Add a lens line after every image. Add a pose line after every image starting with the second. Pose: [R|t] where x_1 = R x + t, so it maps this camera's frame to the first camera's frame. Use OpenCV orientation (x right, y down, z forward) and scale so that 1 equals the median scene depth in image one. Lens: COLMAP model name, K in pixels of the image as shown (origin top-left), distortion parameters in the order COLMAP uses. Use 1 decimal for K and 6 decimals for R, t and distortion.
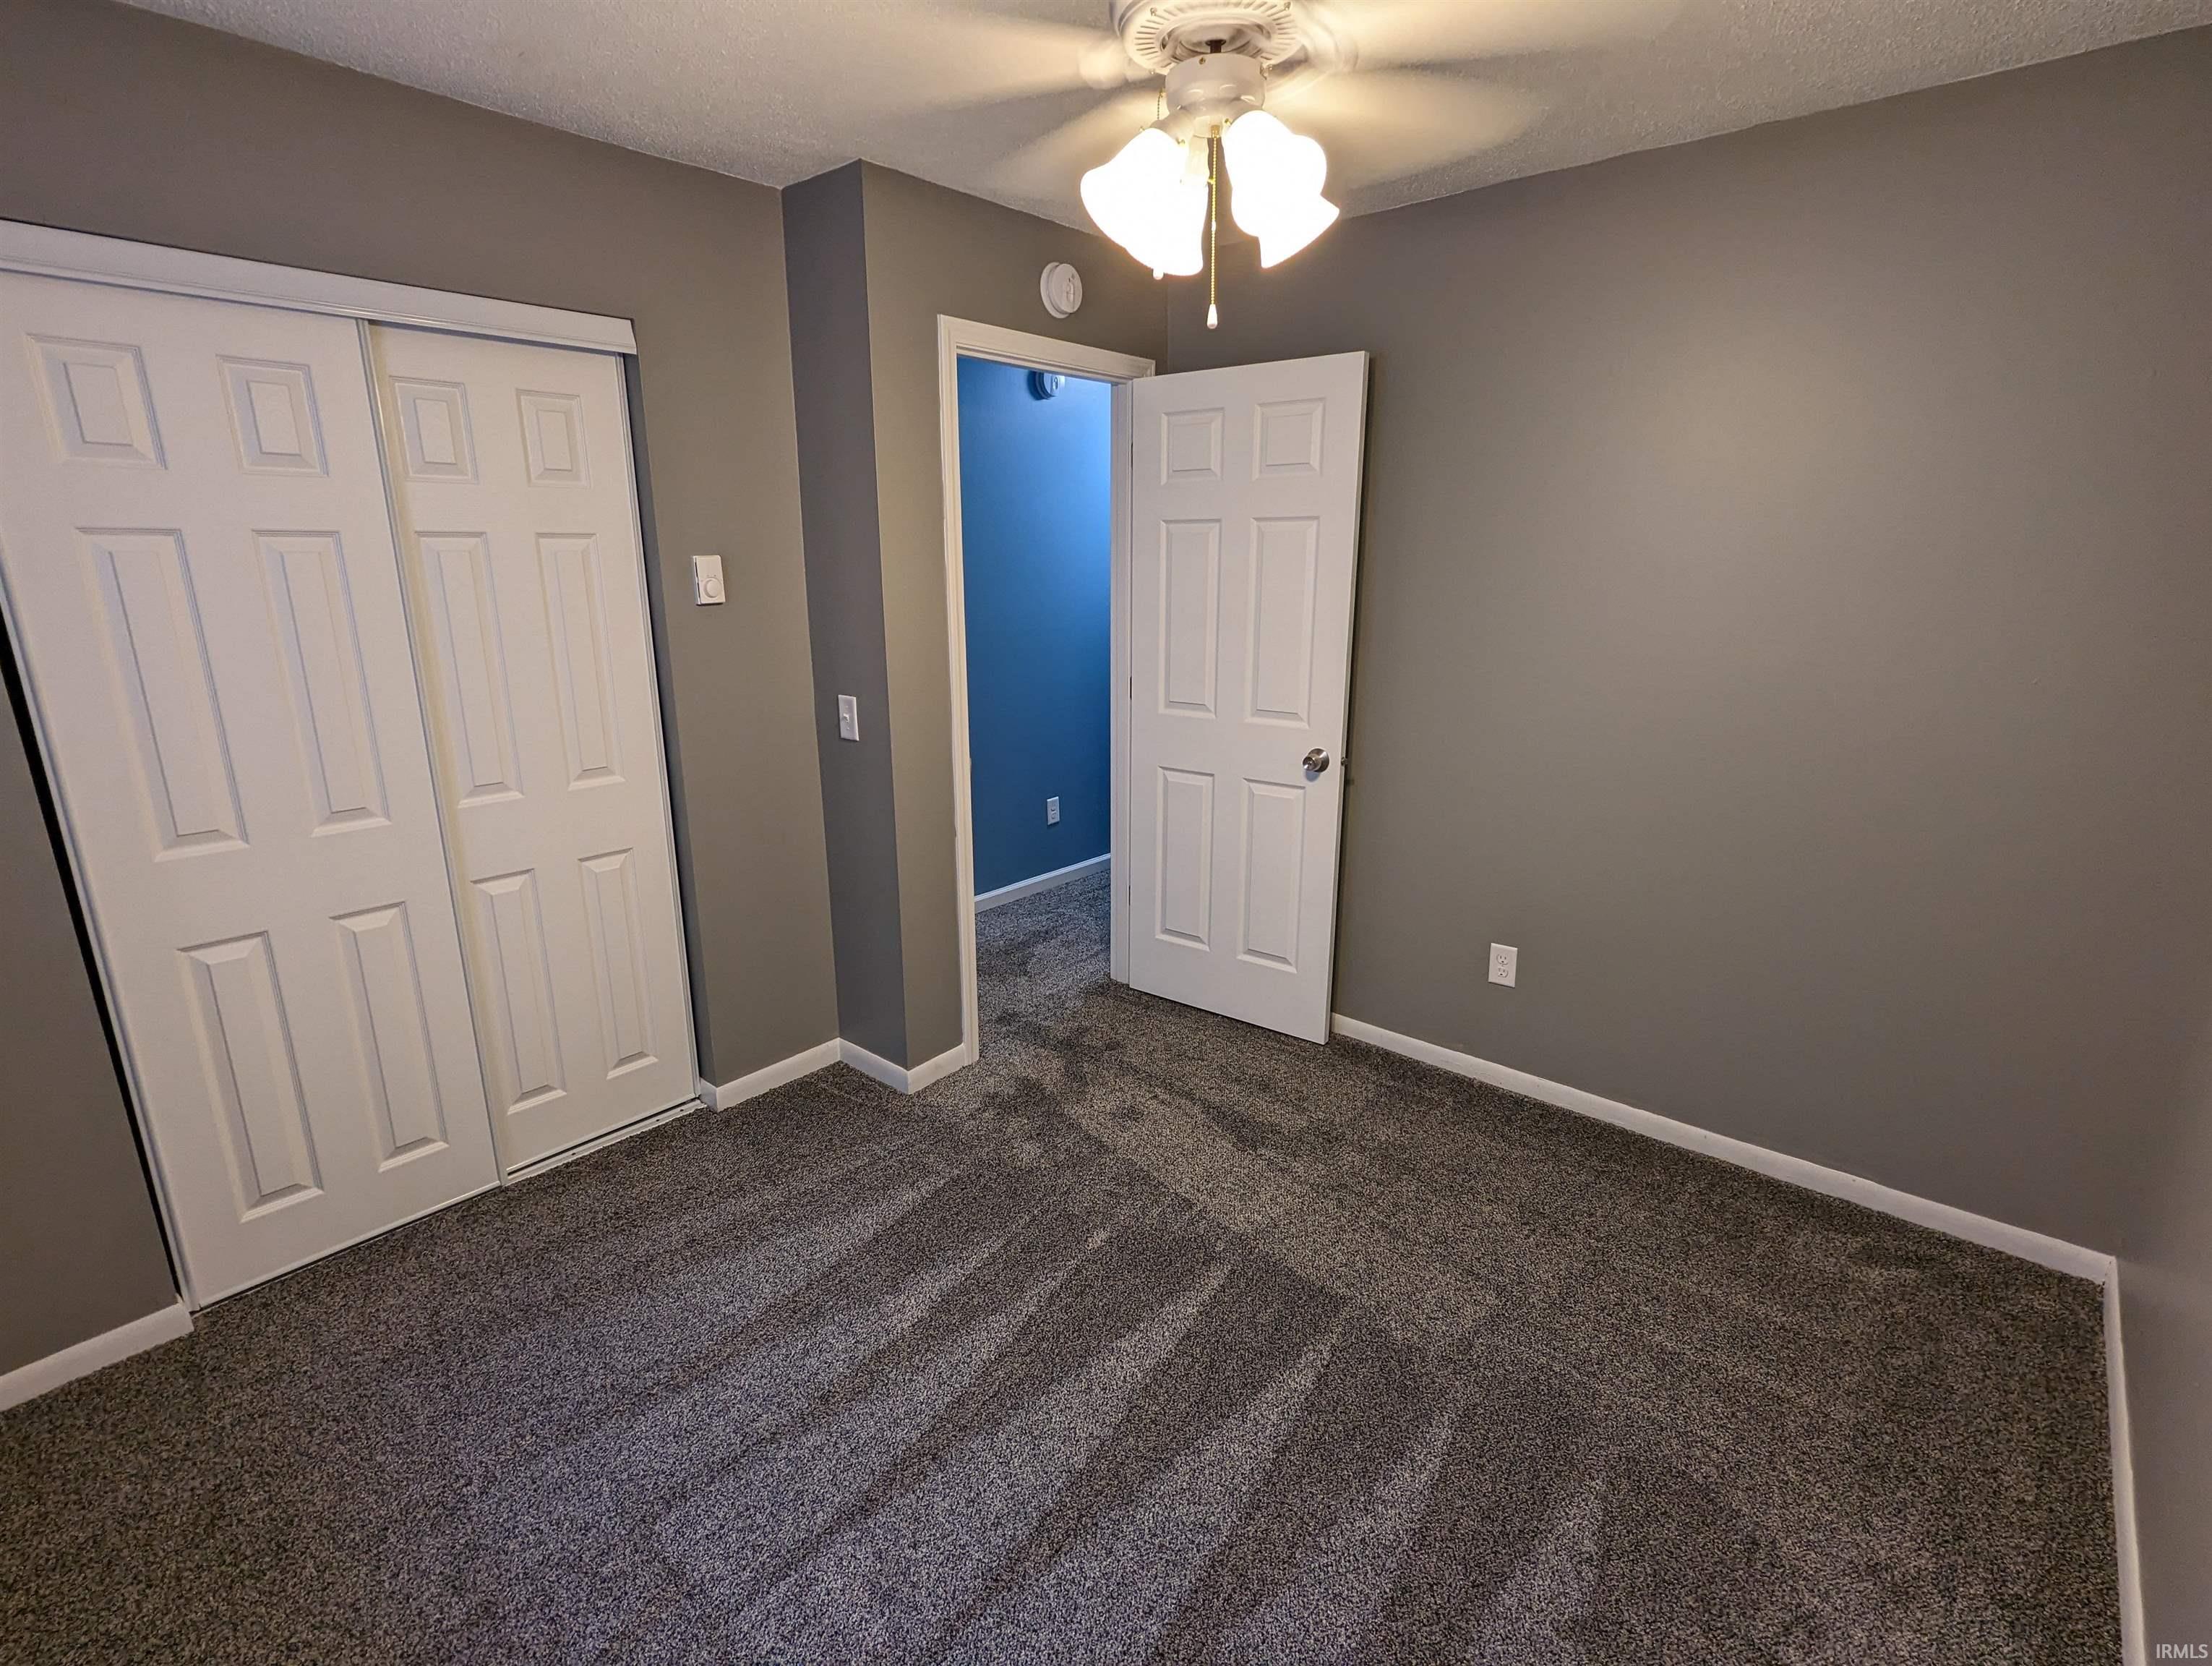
lens RADIAL K [[1060.0, 0, 1104.3], [0, 1060.0, 845.8], [0, 0, 1]] dist [0.018340, 0.000364]
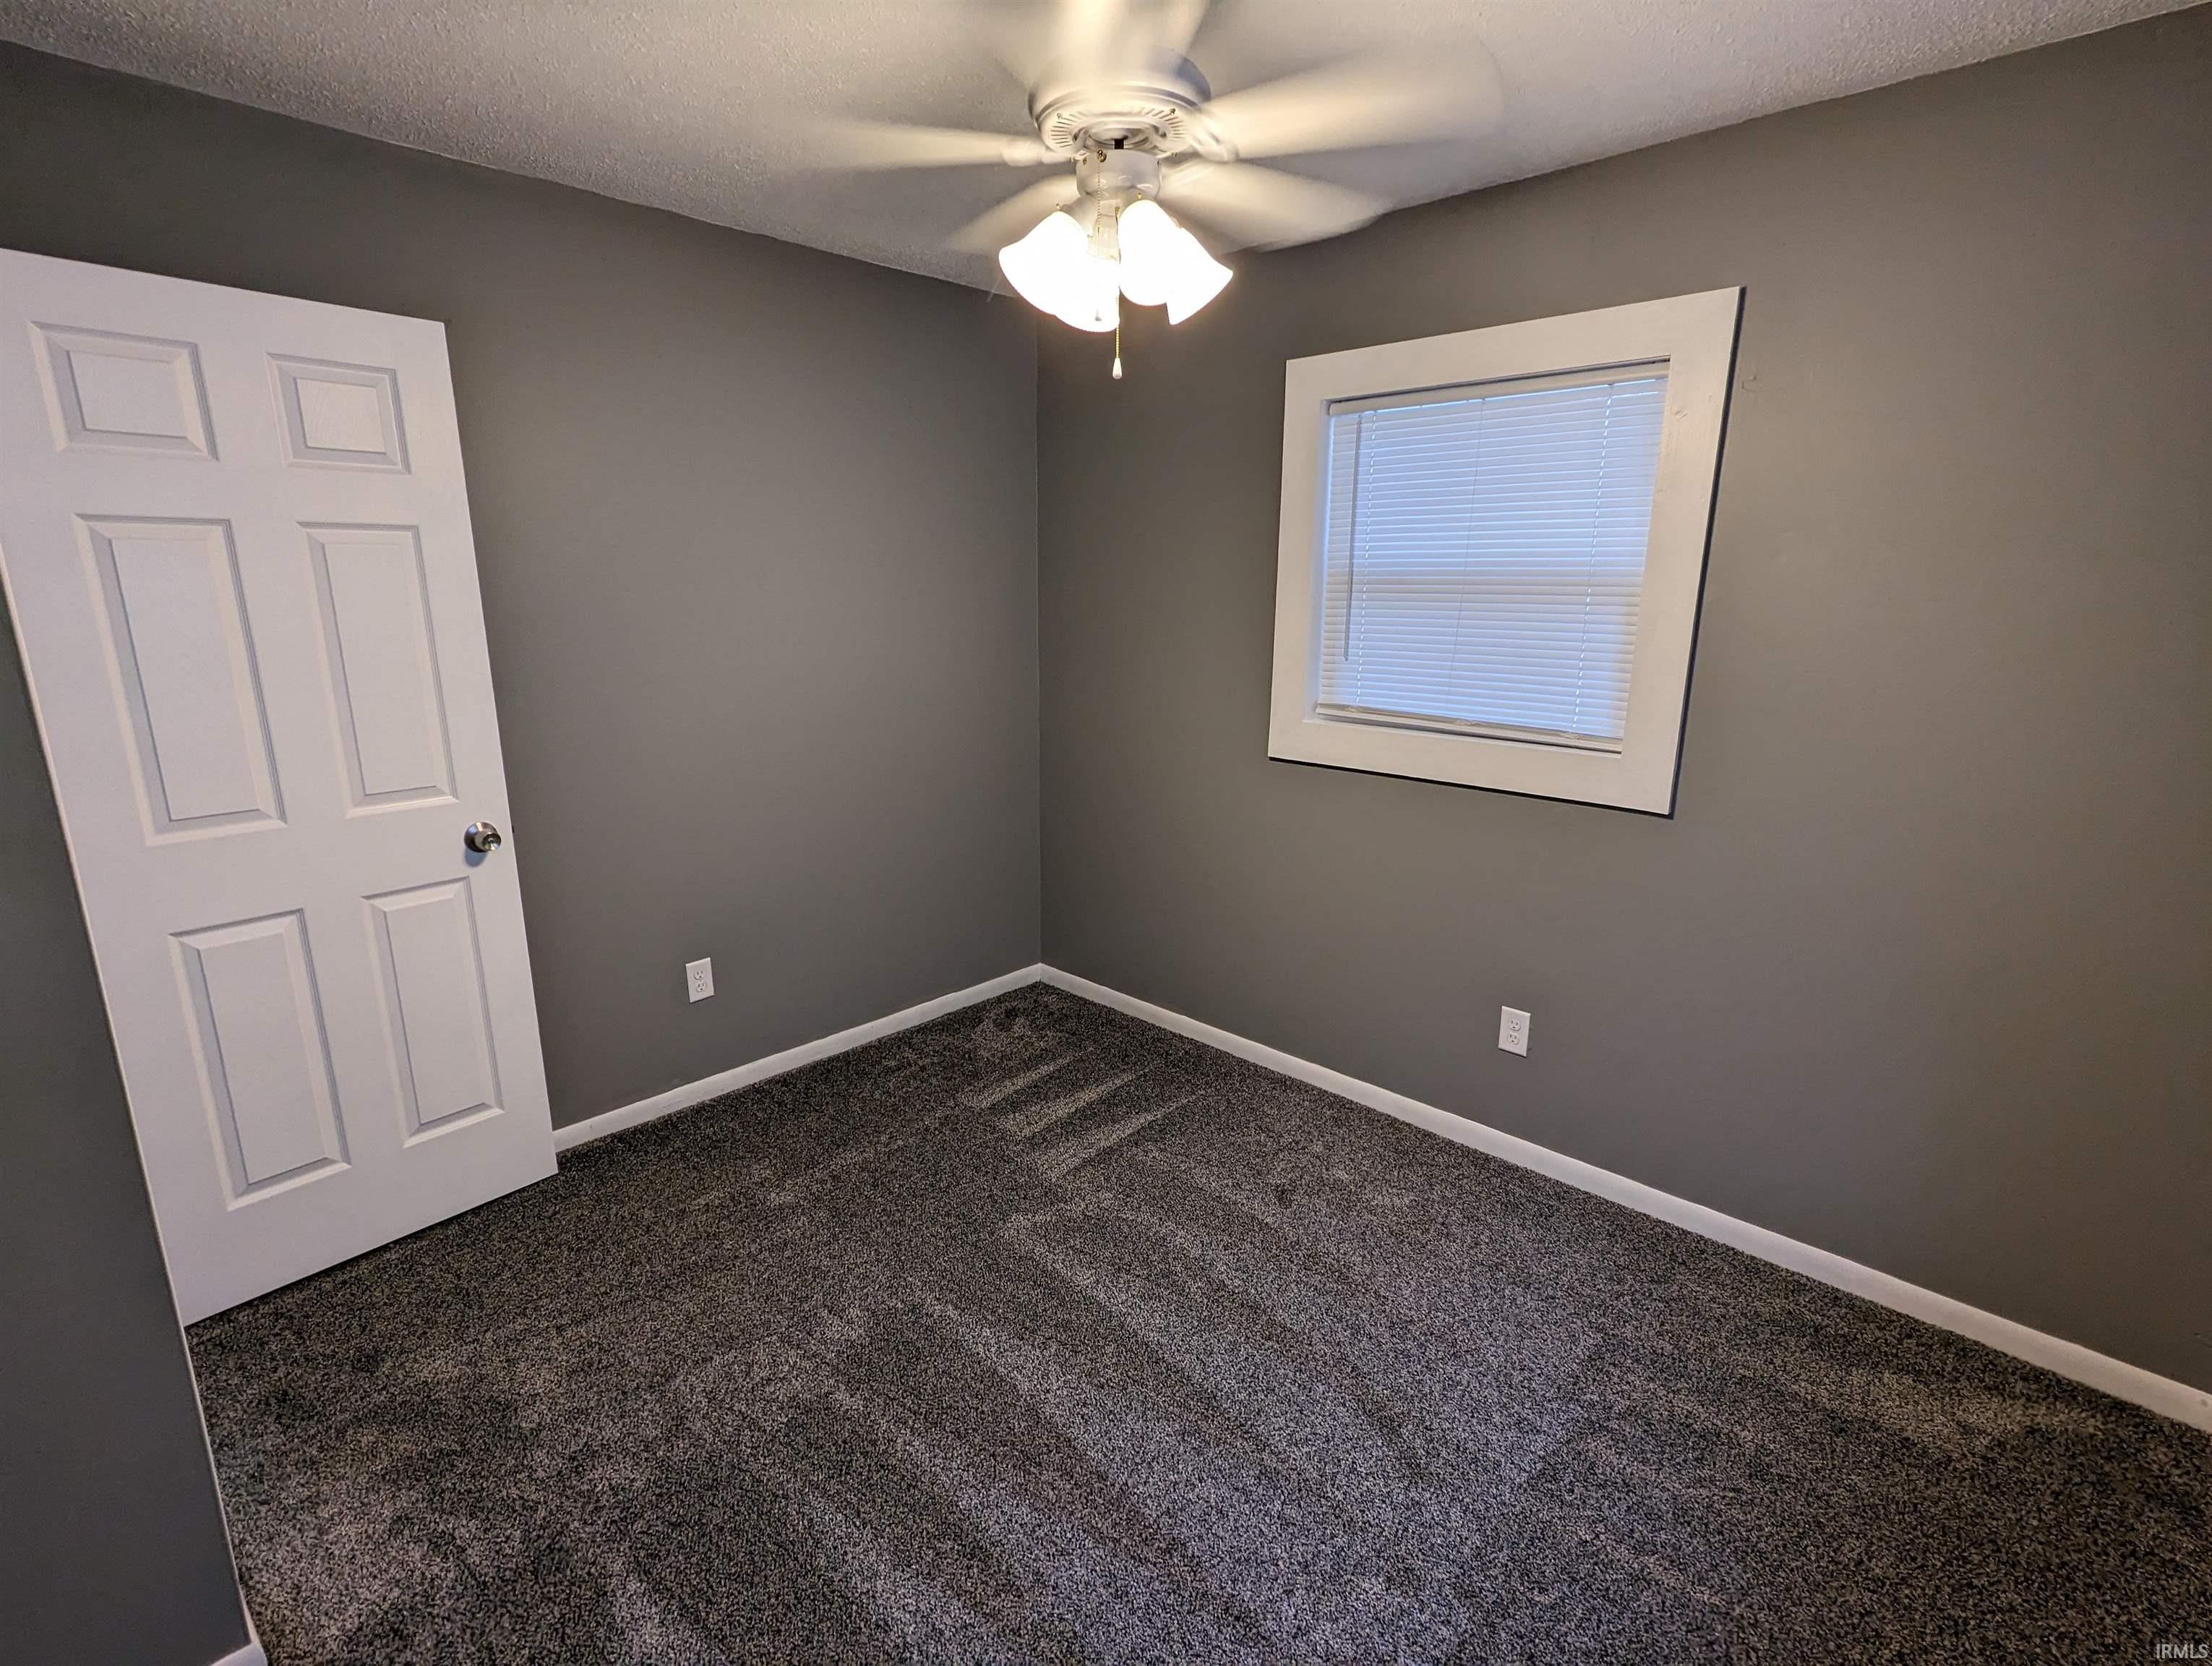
lens RADIAL K [[1060.0, 0, 1099.7], [0, 1060.0, 826.8], [0, 0, 1]] dist [0.018340, 0.000364]
pose [[0.065877, -0.235433, 0.969655, -0.529032], [0.272432, 0.939090, 0.209503, -0.127855], [-0.959917, 0.250364, 0.126004, 0.462317]]
